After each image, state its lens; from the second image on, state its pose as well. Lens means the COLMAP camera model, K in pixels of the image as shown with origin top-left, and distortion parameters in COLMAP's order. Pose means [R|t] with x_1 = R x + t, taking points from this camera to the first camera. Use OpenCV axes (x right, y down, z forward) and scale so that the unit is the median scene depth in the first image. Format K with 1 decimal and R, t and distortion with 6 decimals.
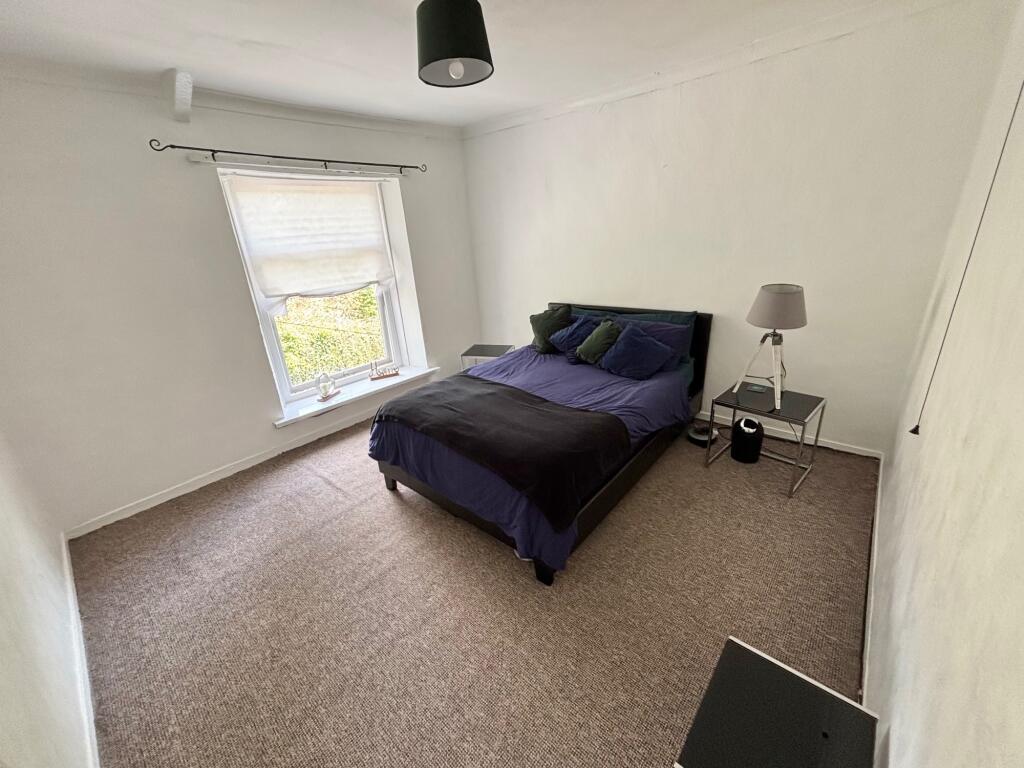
lens RADIAL K [[409.4, 0, 512.0], [0, 409.4, 384.0], [0, 0, 1]] dist [-0.025612, 0.012167]
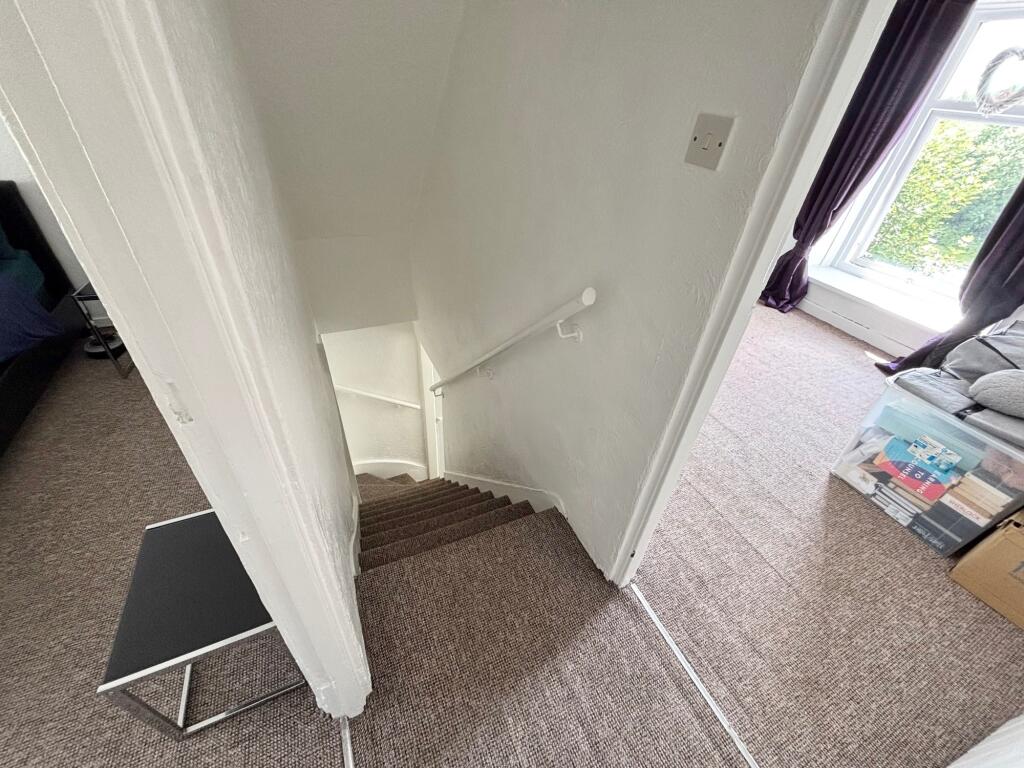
lens RADIAL K [[405.1, 0, 512.0], [0, 405.1, 384.0], [0, 0, 1]] dist [-0.000244, -0.000156]
pose [[0.406999, -0.467167, 0.784924, 0.120983], [0.240337, 0.883807, 0.401401, 0.061273], [-0.881243, 0.025276, 0.471987, -0.077144]]
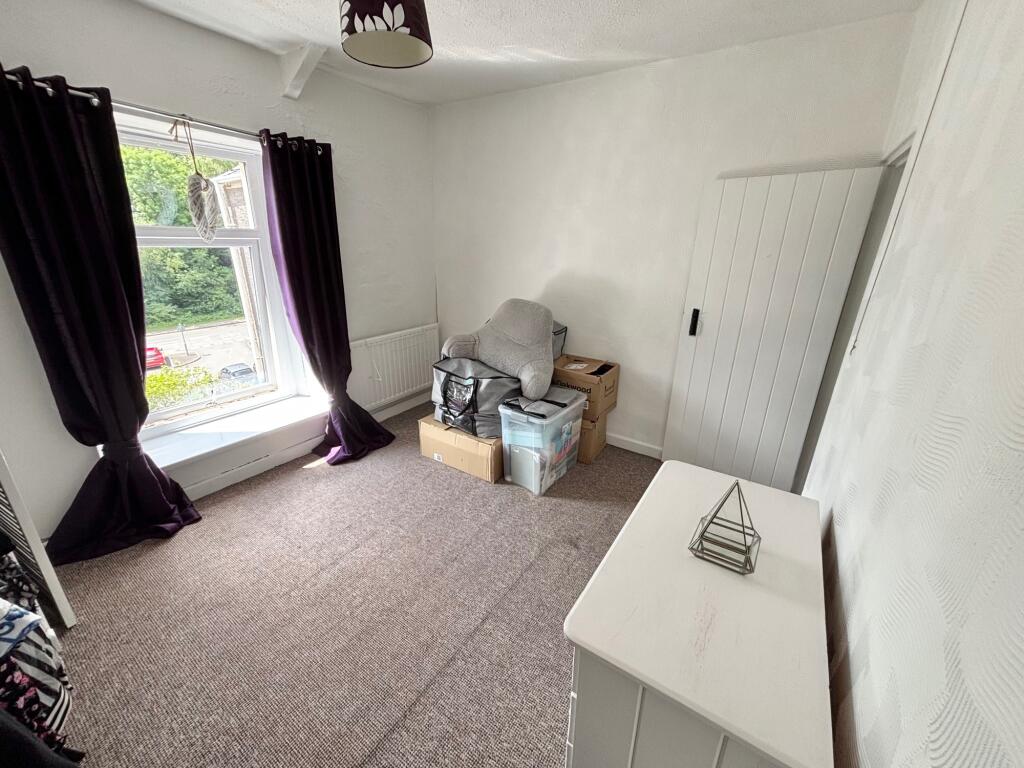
lens RADIAL K [[407.7, 0, 512.0], [0, 407.7, 384.0], [0, 0, 1]] dist [0.000759, 0.000656]
pose [[-0.990388, 0.082090, -0.111321, 0.942028], [-0.010876, 0.756124, 0.654338, -0.151840], [0.137887, 0.649259, -0.747964, 0.259730]]
